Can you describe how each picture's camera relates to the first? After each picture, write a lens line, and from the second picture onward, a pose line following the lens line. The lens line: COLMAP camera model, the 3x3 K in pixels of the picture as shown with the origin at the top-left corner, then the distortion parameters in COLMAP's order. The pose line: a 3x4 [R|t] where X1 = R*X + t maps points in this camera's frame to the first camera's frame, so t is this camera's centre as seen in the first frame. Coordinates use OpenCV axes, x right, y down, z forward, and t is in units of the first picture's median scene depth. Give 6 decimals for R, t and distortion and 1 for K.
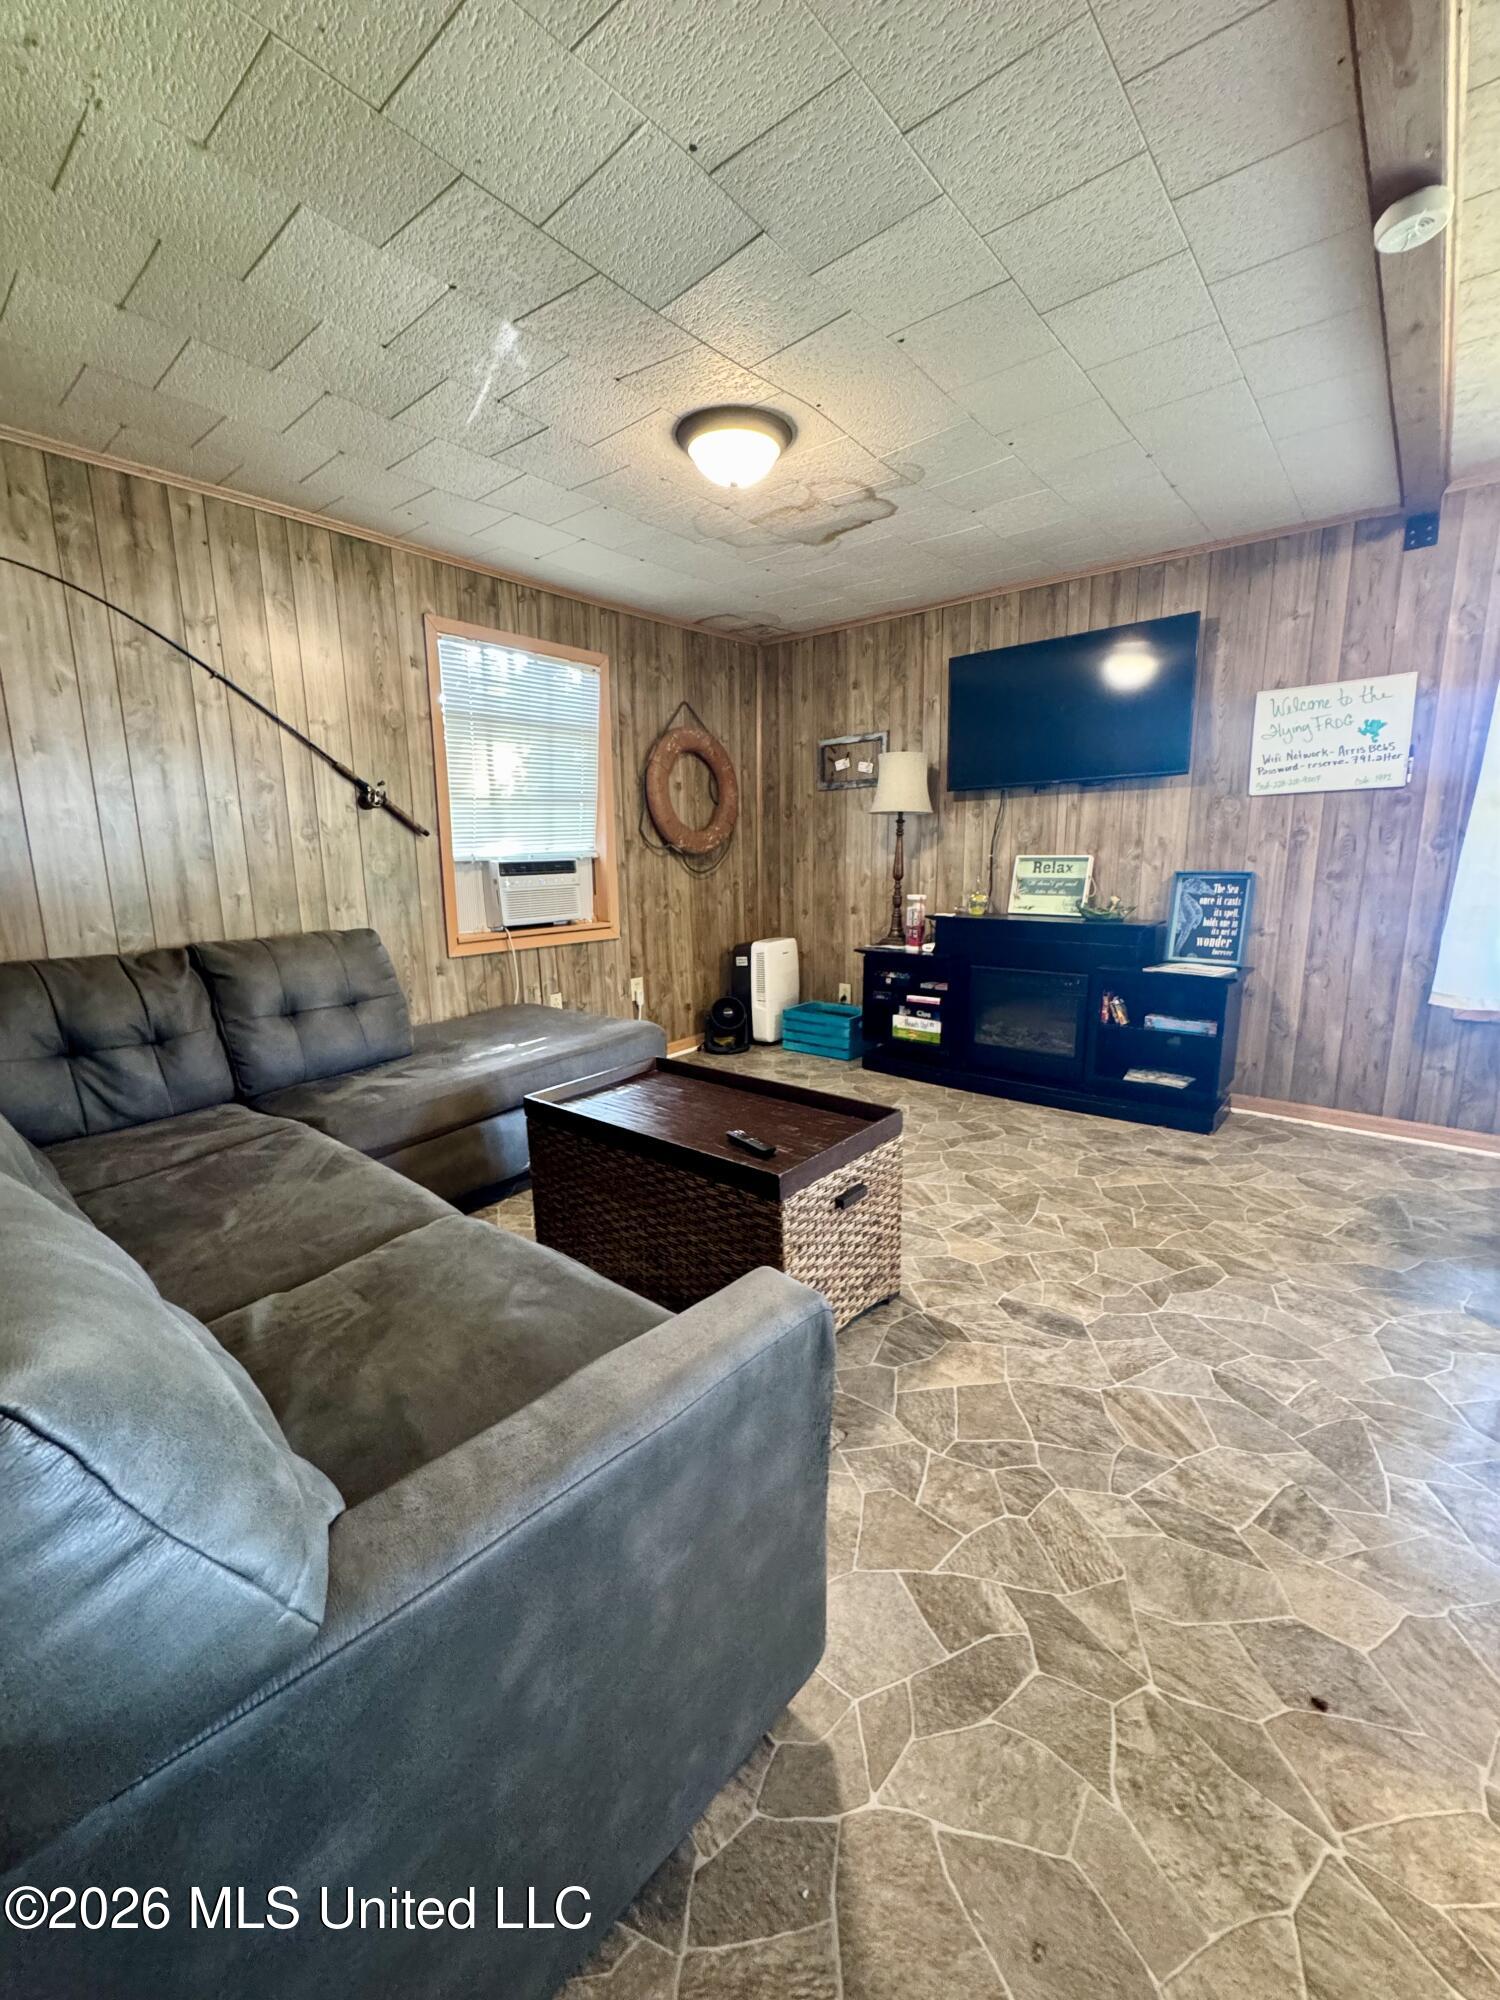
lens RADIAL K [[798.9, 0, 746.8], [0, 798.9, 998.9], [0, 0, 1]] dist [-0.004349, 0.000292]
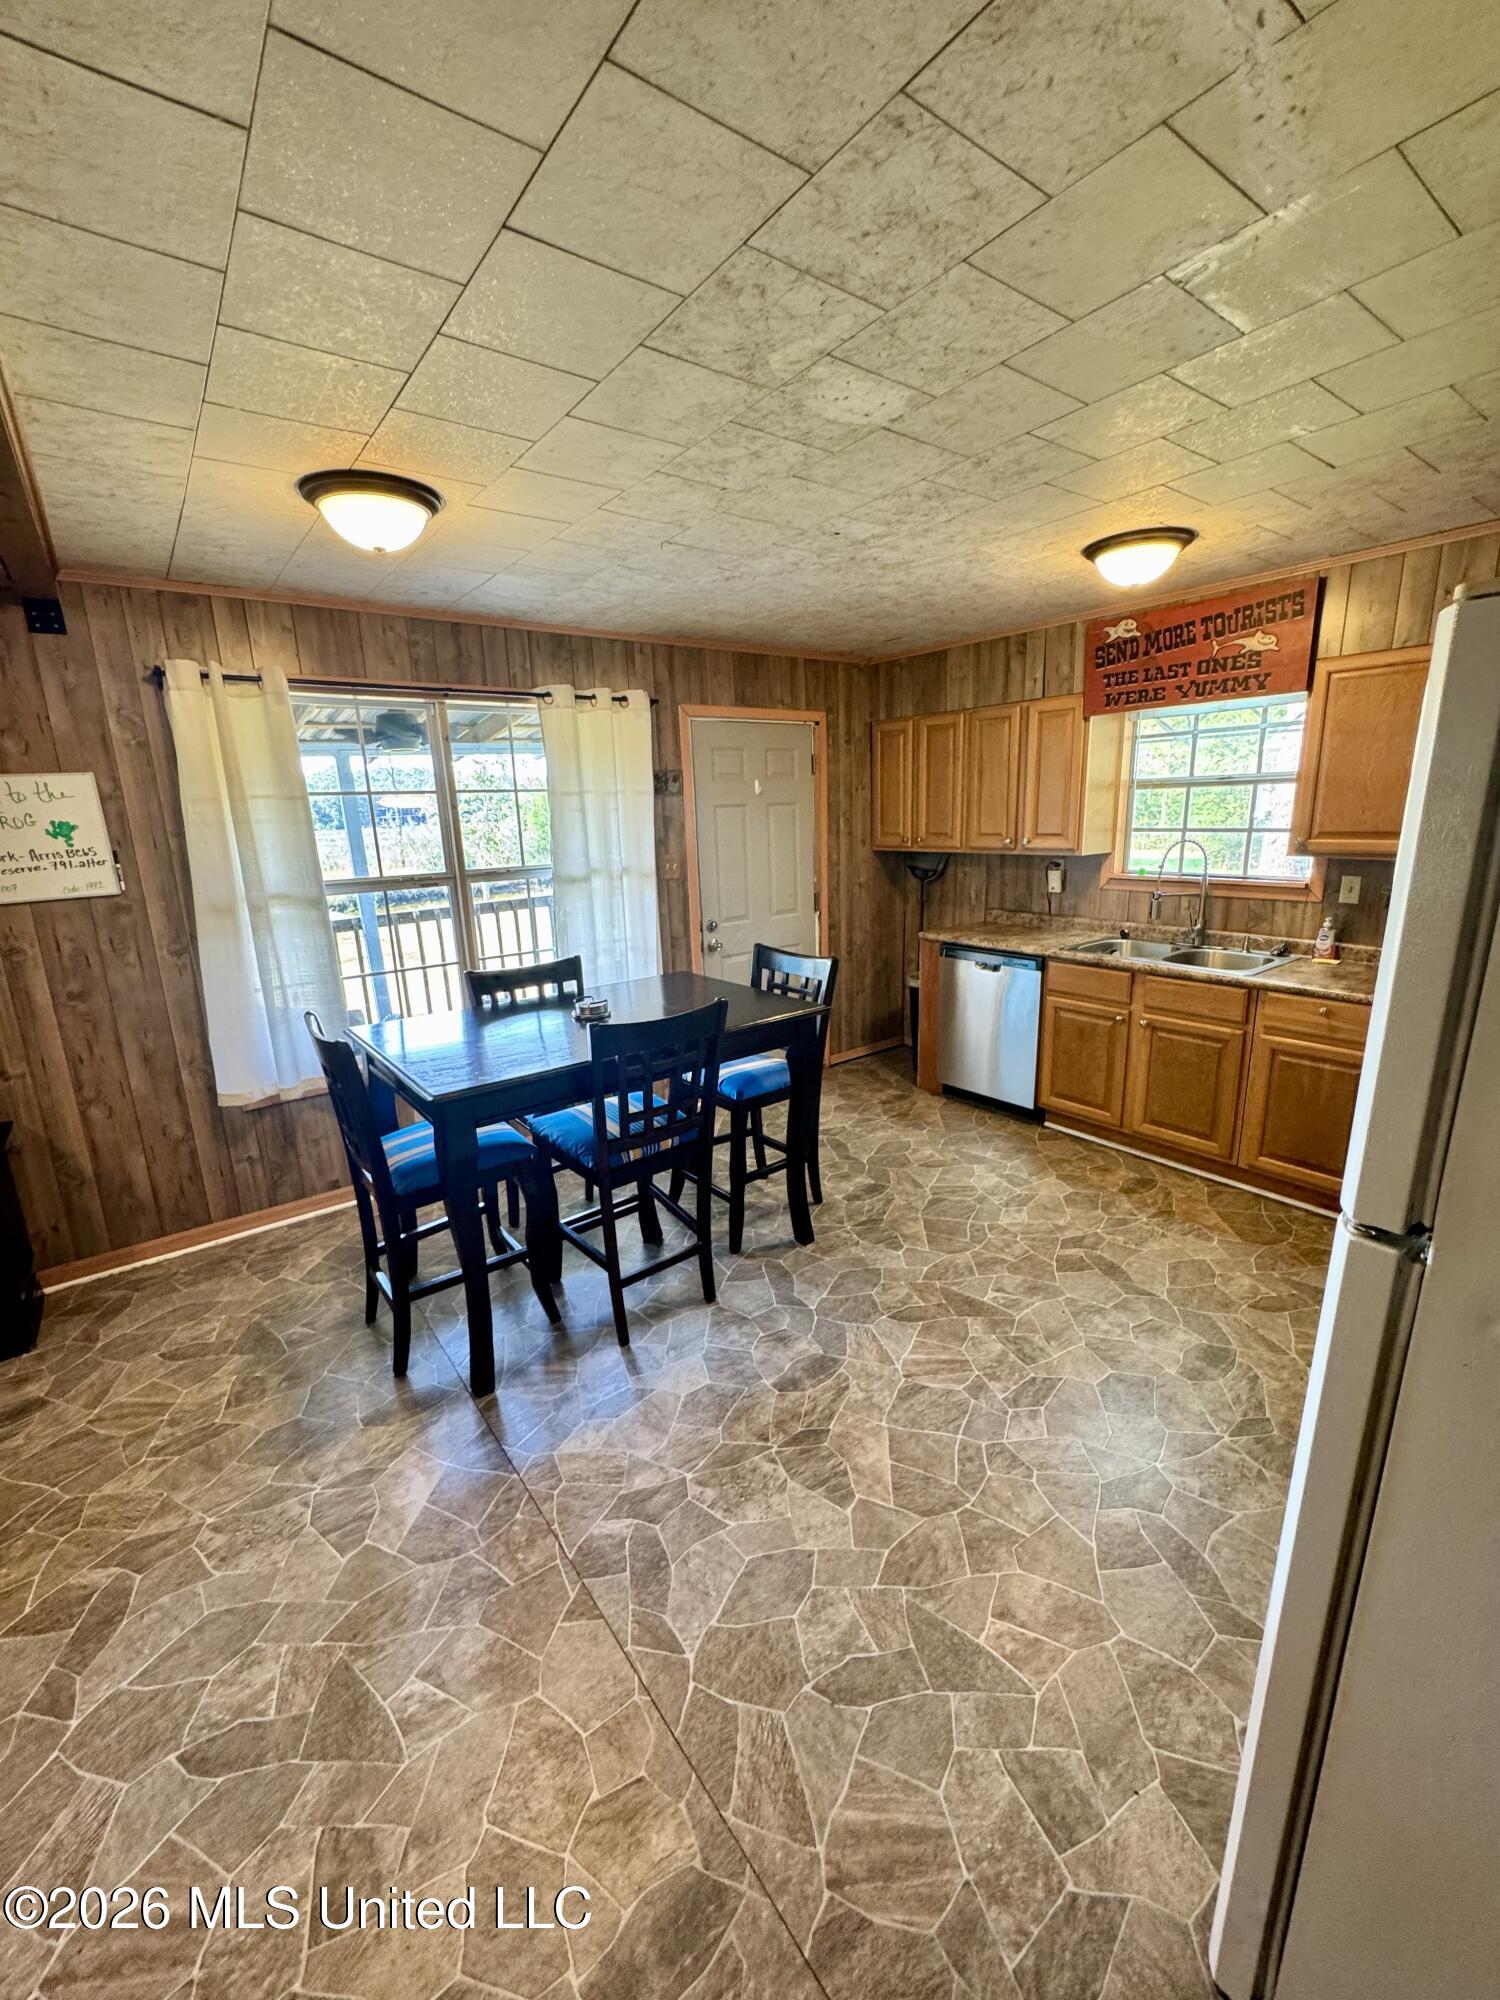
lens RADIAL K [[798.9, 0, 746.0], [0, 798.9, 1001.6], [0, 0, 1]] dist [-0.004349, 0.000292]
pose [[0.218178, -0.218489, 0.951137, 0.076255], [0.209036, 0.962459, 0.173139, -0.155823], [-0.953259, 0.161047, 0.255659, 0.090832]]
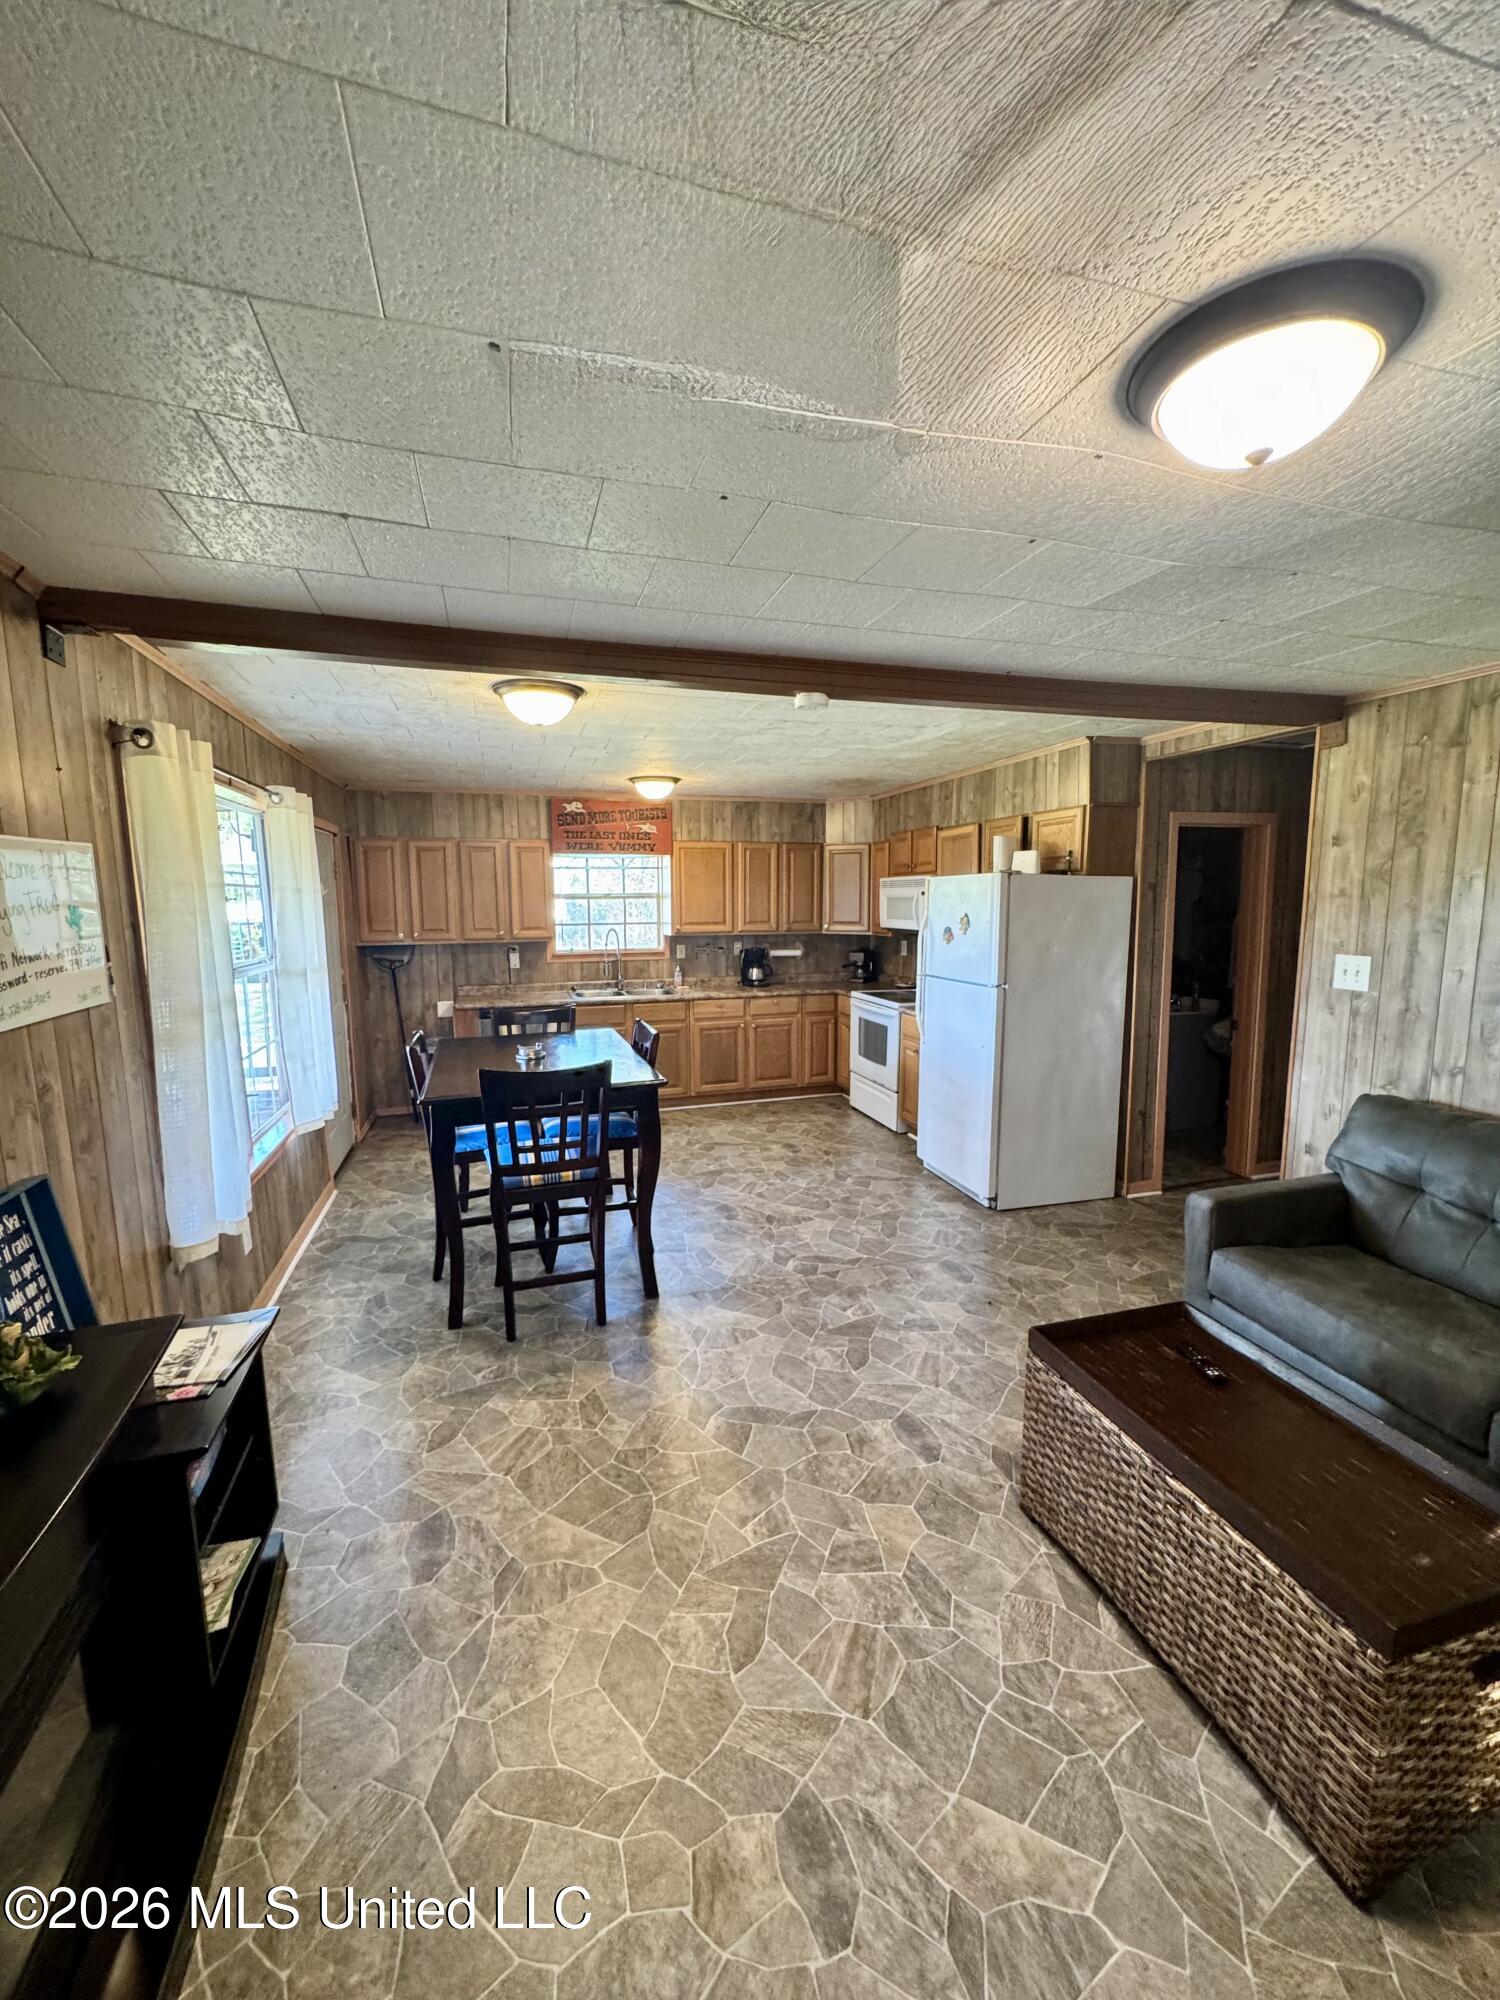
lens RADIAL K [[798.9, 0, 751.8], [0, 798.9, 994.1], [0, 0, 1]] dist [-0.004349, 0.000292]
pose [[-0.840850, -0.041906, 0.539643, -0.027702], [0.122159, 0.956582, 0.264628, -0.389871], [-0.527302, 0.288435, -0.799223, 1.259846]]
